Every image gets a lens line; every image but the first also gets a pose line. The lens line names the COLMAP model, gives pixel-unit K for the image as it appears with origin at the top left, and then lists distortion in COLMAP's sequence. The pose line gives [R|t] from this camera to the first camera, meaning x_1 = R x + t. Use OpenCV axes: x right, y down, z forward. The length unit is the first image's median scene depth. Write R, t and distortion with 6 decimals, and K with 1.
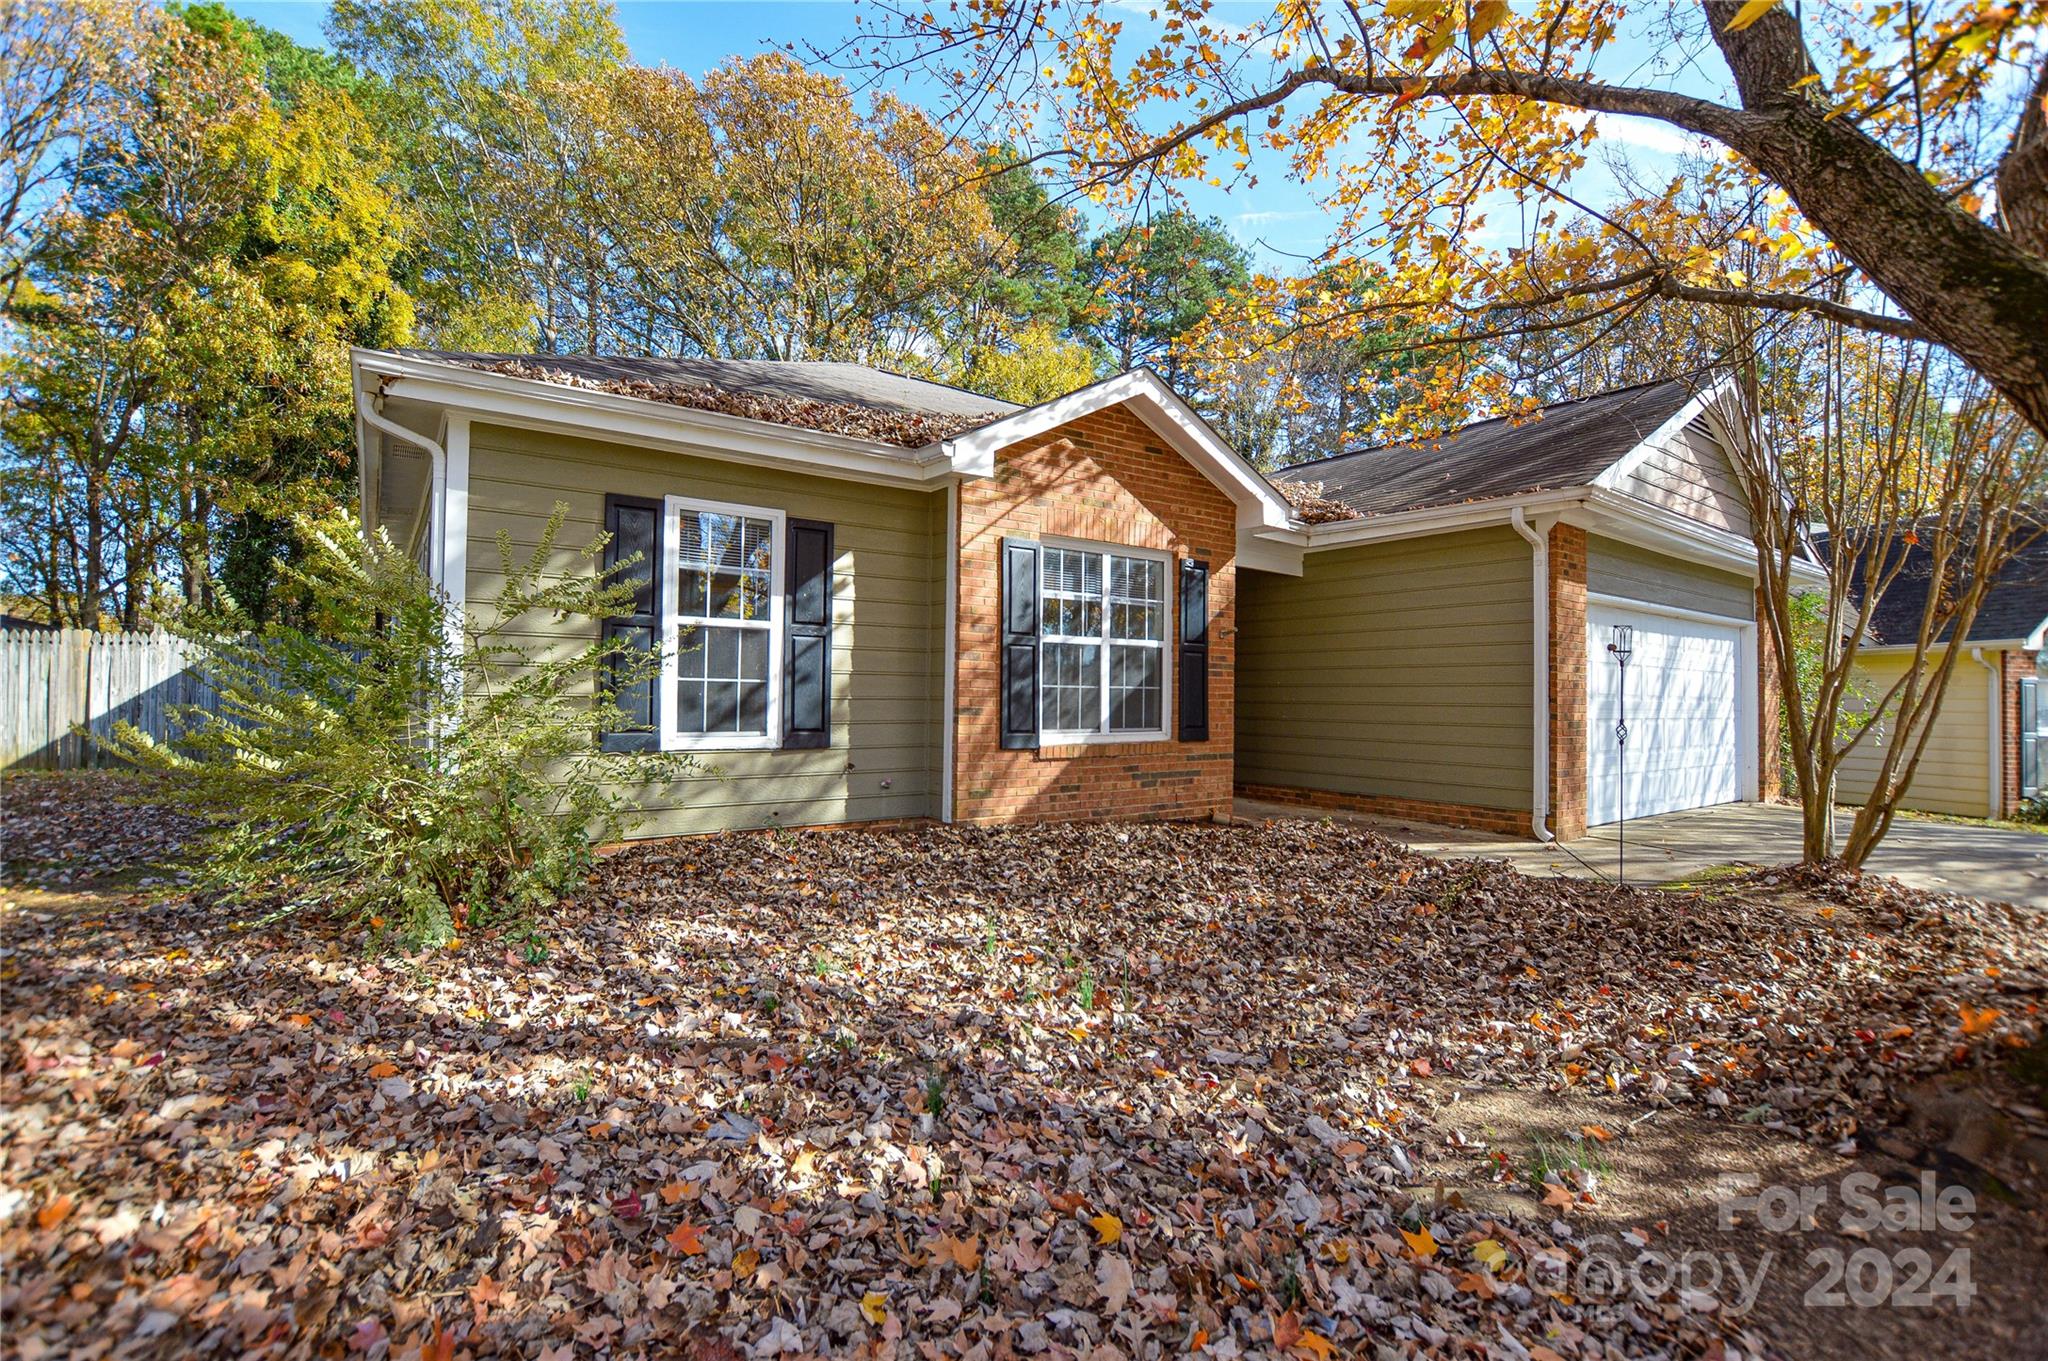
lens RADIAL K [[918.0, 0, 1024.0], [0, 918.0, 680.5], [0, 0, 1]] dist [0.000580, 0.000207]
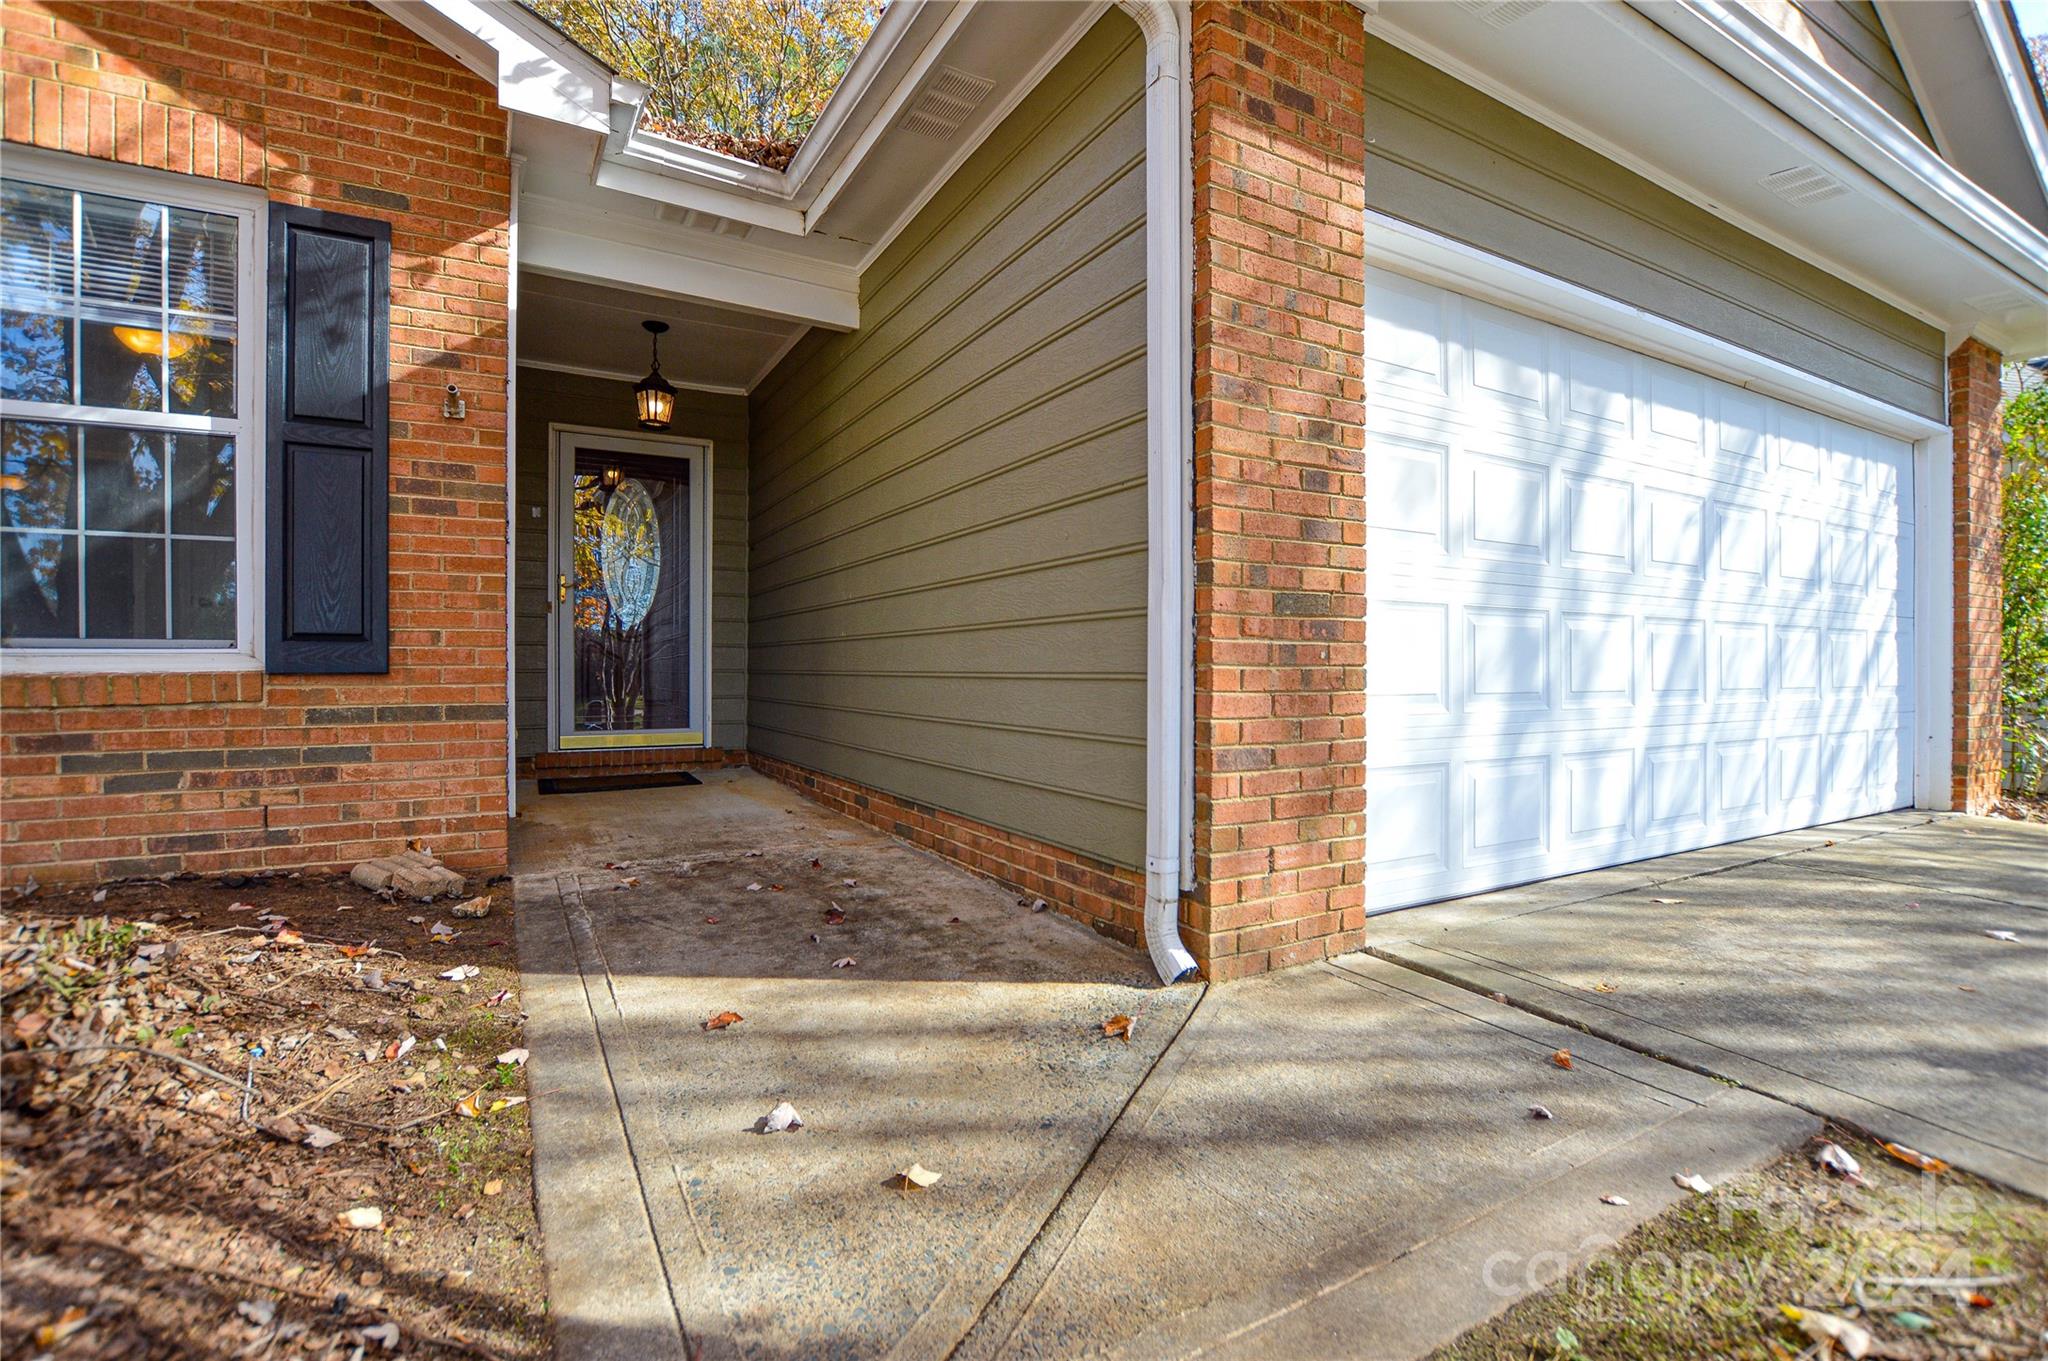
lens RADIAL K [[907.2, 0, 1024.0], [0, 907.2, 680.5], [0, 0, 1]] dist [-0.022169, 0.000375]
pose [[0.990549, -0.011557, -0.136671, 0.518908], [0.015700, 0.999448, 0.029277, 0.060953], [0.136257, -0.031146, 0.990184, 0.646397]]
